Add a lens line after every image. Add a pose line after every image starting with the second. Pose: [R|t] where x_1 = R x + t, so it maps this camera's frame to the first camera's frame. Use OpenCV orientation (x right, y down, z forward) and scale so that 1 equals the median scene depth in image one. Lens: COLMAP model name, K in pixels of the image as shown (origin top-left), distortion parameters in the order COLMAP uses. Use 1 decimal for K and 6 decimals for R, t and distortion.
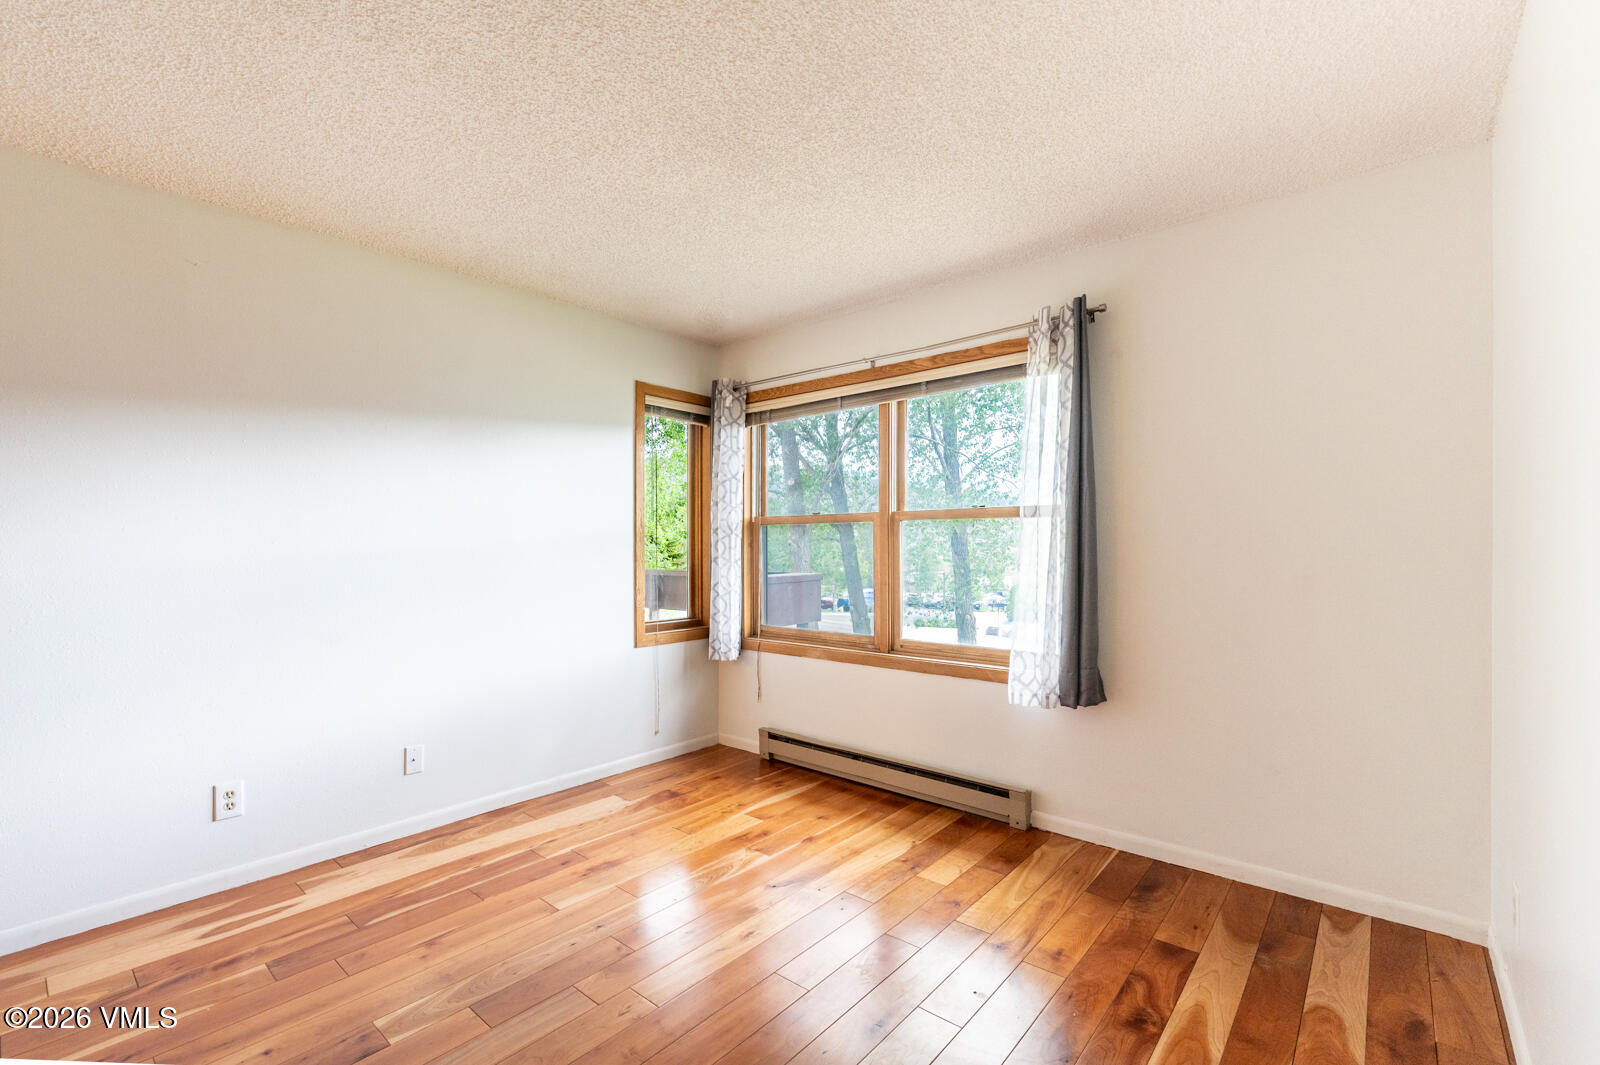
lens RADIAL K [[721.0, 0, 772.8], [0, 721.0, 547.4], [0, 0, 1]] dist [-0.002446, -0.000475]
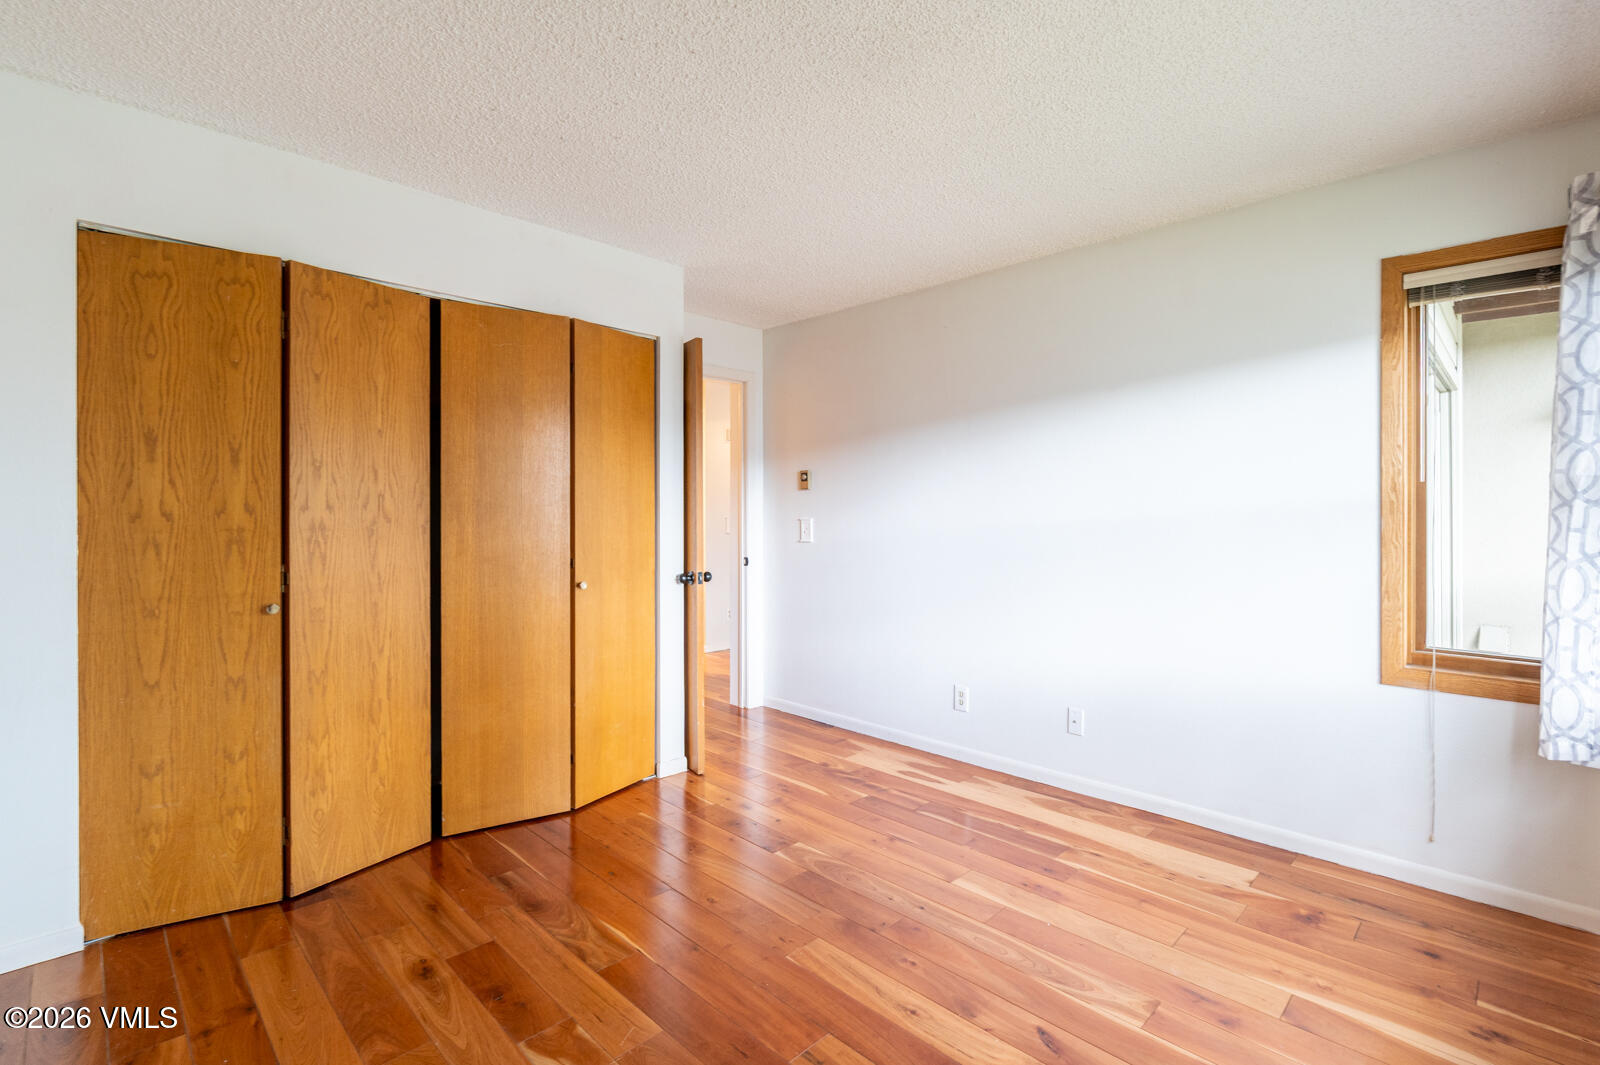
lens RADIAL K [[721.0, 0, 863.2], [0, 721.0, 510.4], [0, 0, 1]] dist [-0.002446, -0.000475]
pose [[-0.023210, -0.001993, -0.999729, 0.551319], [0.000029, 0.999998, -0.001995, -0.013670], [0.999731, -0.000076, -0.023210, 0.689893]]
